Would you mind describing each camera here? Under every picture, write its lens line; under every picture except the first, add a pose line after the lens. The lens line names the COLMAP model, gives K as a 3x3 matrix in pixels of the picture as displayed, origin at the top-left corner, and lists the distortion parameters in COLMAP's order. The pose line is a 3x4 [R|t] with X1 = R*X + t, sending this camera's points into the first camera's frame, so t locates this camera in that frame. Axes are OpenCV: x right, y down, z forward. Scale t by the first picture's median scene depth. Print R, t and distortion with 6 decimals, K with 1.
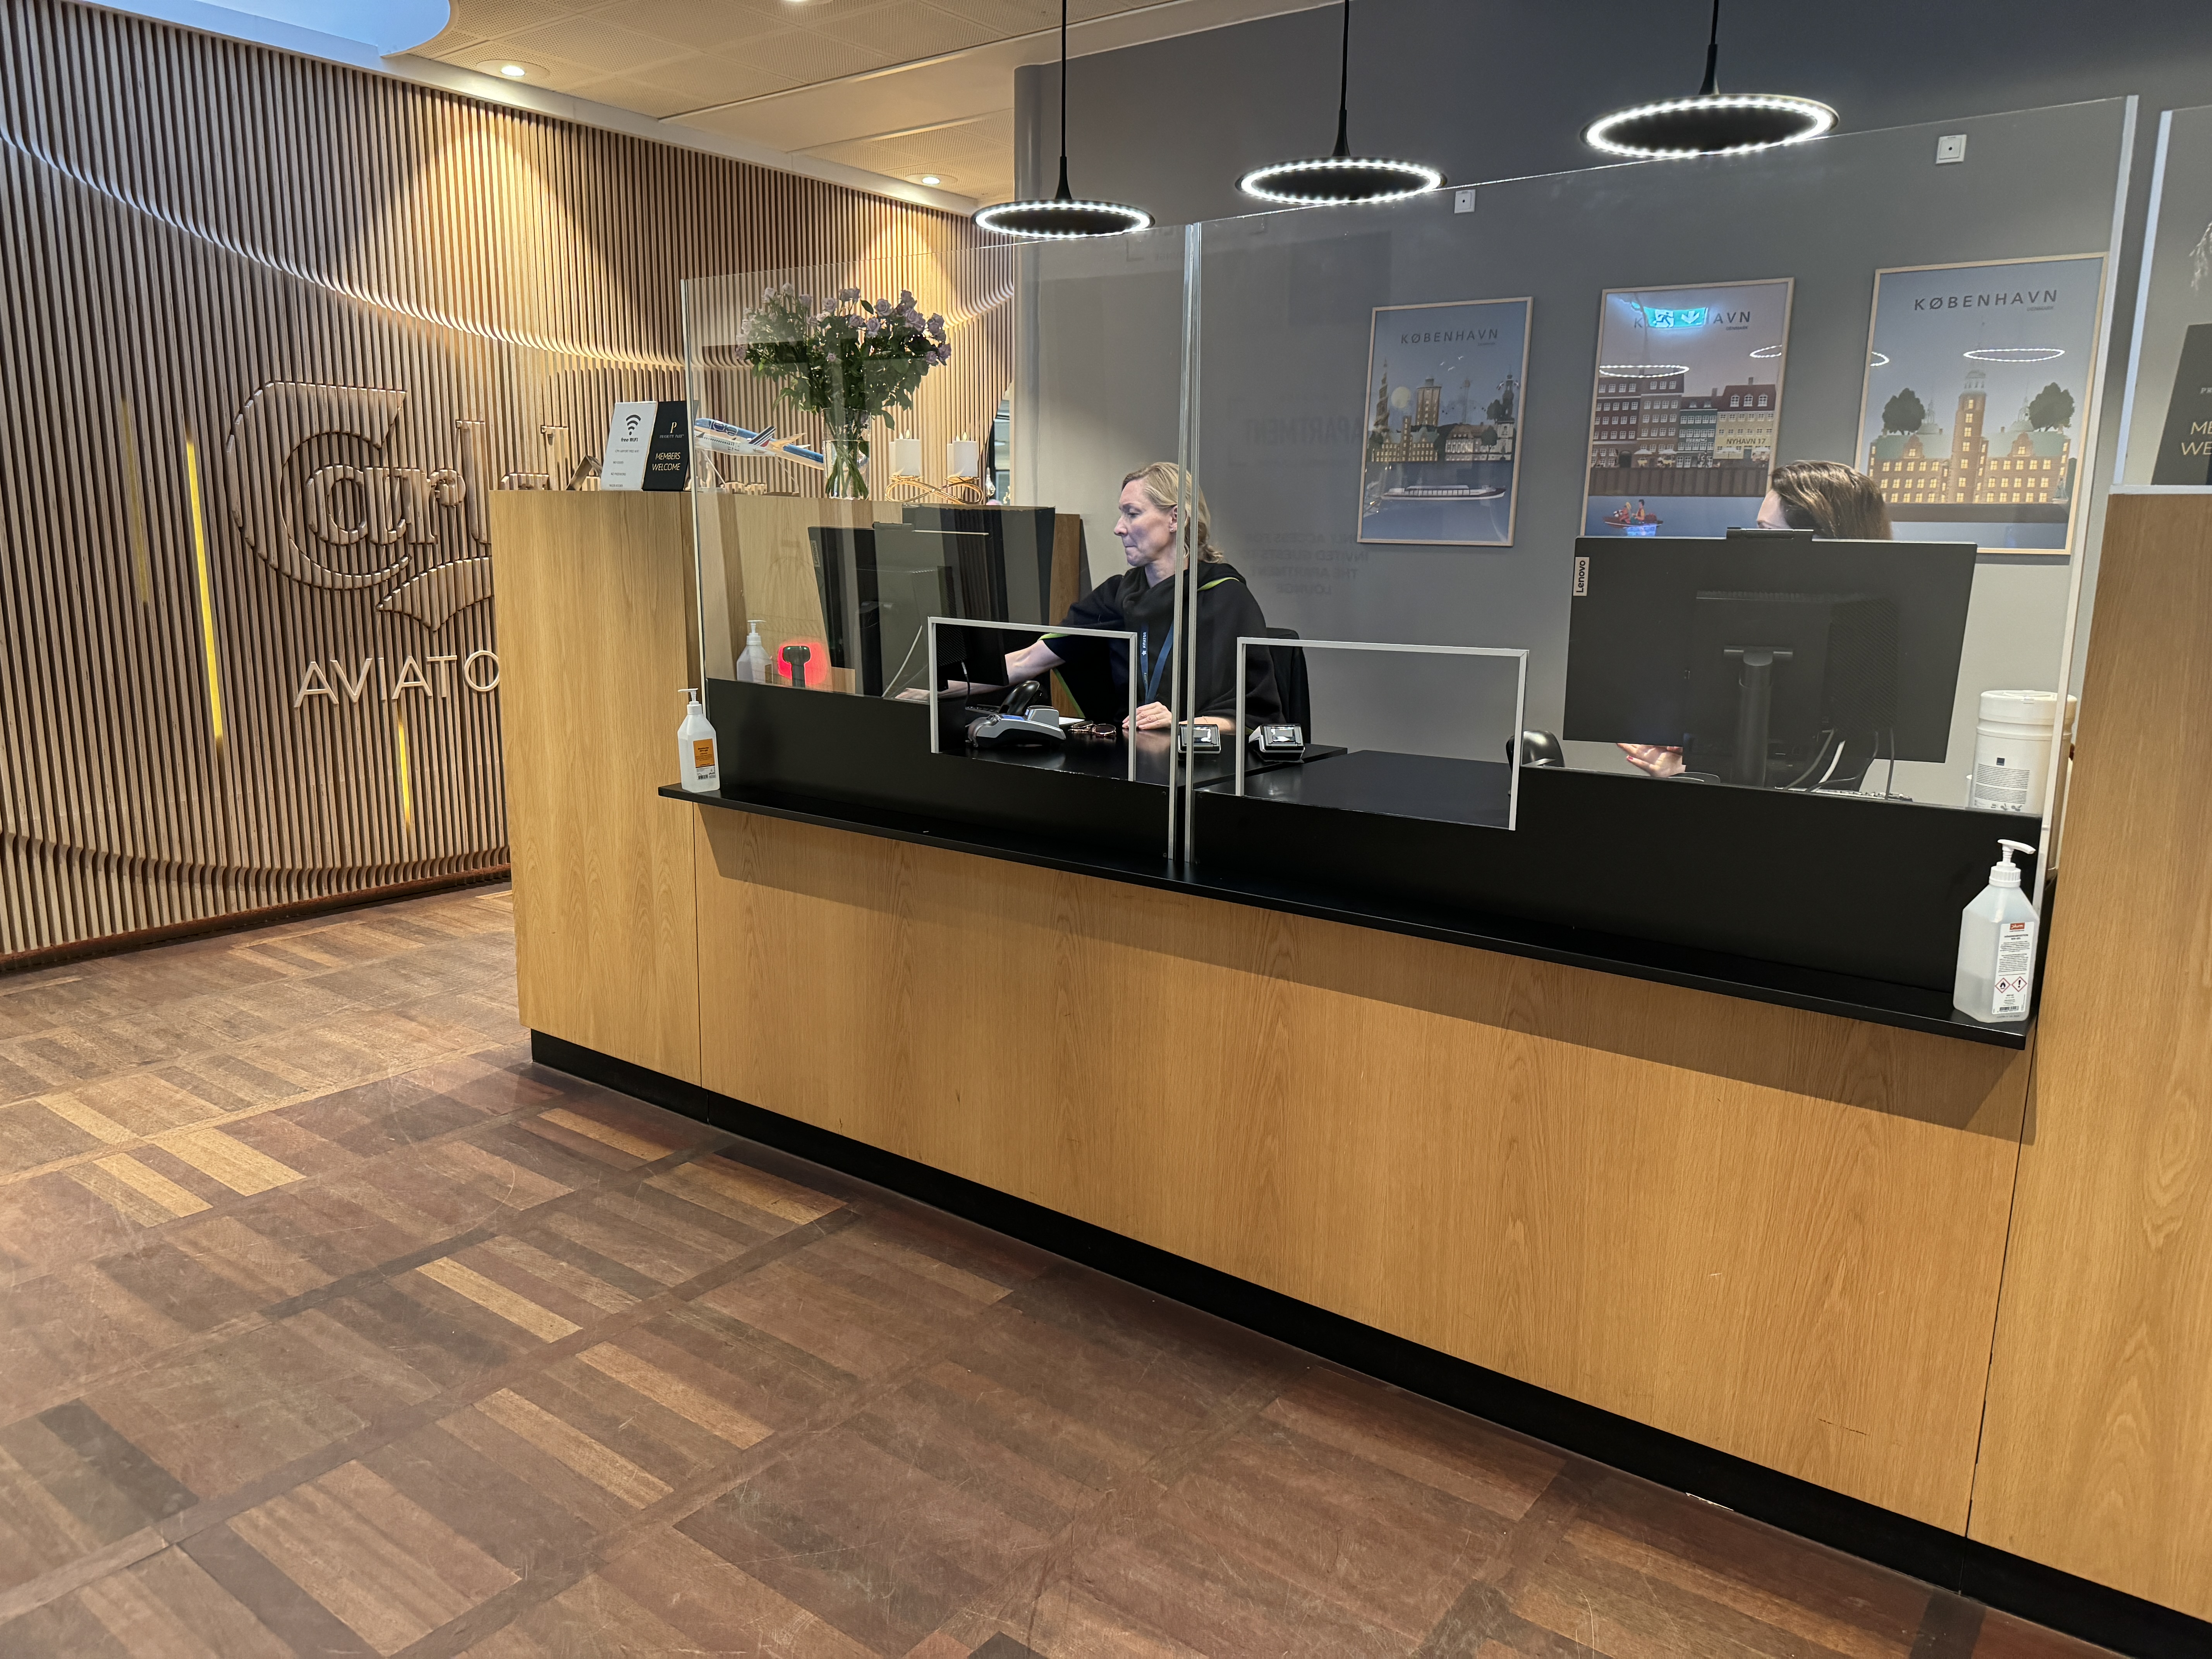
lens RADIAL K [[1563.9, 0, 1093.2], [0, 1563.9, 824.7], [0, 0, 1]] dist [0.004481, -0.021836]
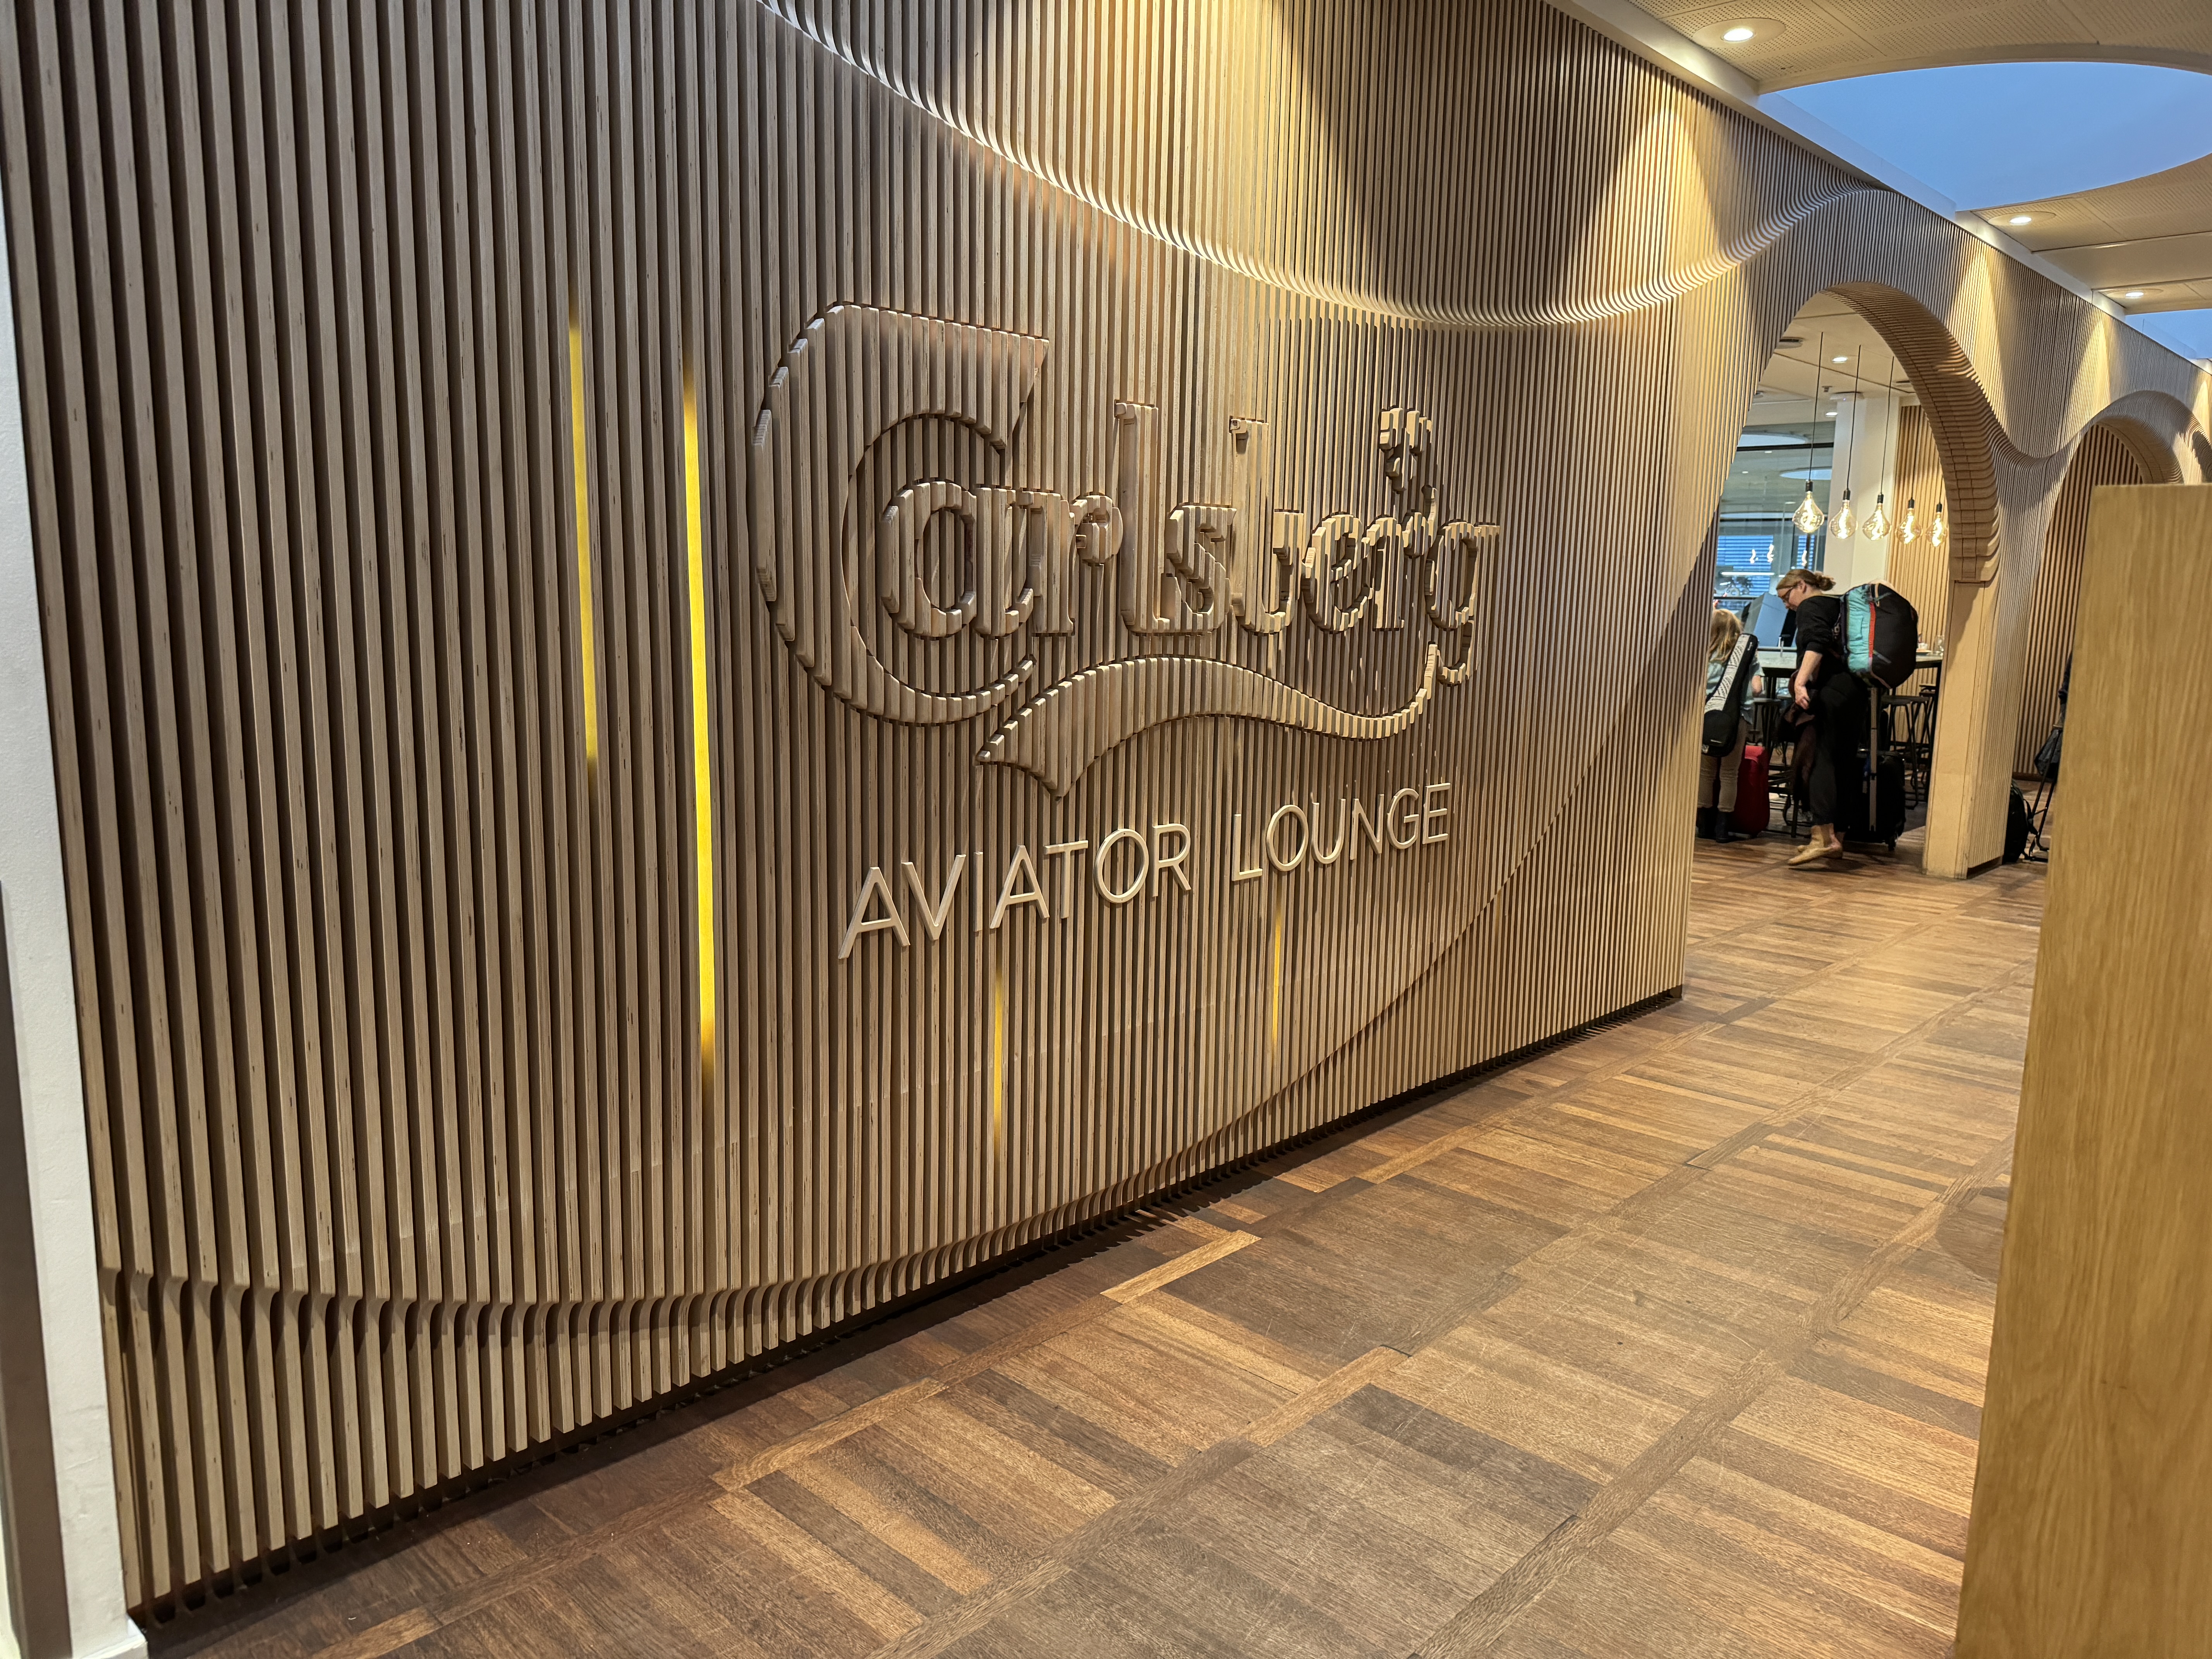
lens RADIAL K [[1563.9, 0, 1119.6], [0, 1563.9, 840.0], [0, 0, 1]] dist [0.004481, -0.021836]
pose [[0.990455, 0.019534, -0.136447, -0.347548], [-0.024804, 0.999006, -0.037034, -0.095515], [0.135588, 0.040065, 0.989955, 0.505308]]
